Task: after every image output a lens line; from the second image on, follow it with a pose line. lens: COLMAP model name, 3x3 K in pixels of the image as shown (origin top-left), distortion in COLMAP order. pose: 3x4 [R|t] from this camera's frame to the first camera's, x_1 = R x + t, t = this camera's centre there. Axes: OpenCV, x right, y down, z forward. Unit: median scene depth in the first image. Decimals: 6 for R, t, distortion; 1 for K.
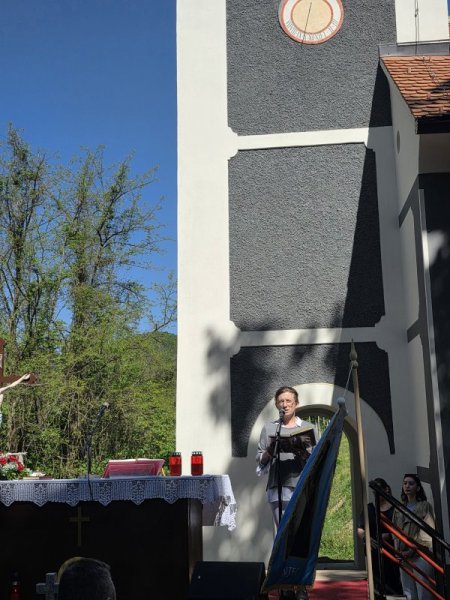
lens RADIAL K [[806.5, 0, 228.9], [0, 806.5, 298.6], [0, 0, 1]] dist [0.101394, 0.000000]
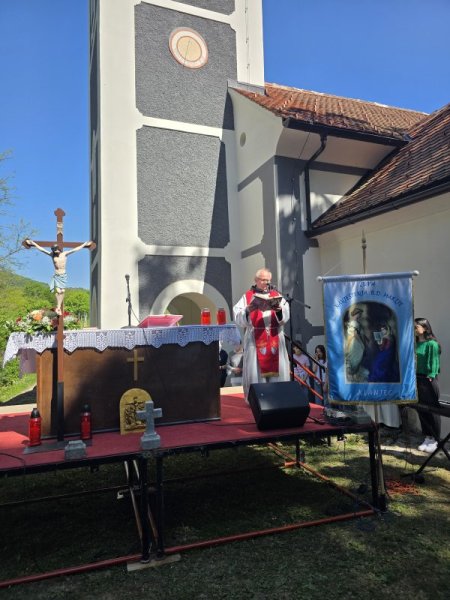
lens RADIAL K [[405.4, 0, 225.4], [0, 405.4, 298.0], [0, 0, 1]] dist [0.054785, -0.052050]
pose [[0.891001, 0.025859, 0.453264, -0.190354], [-0.072160, 0.993751, 0.085156, 0.062226], [-0.448230, -0.108582, 0.887299, 0.214194]]
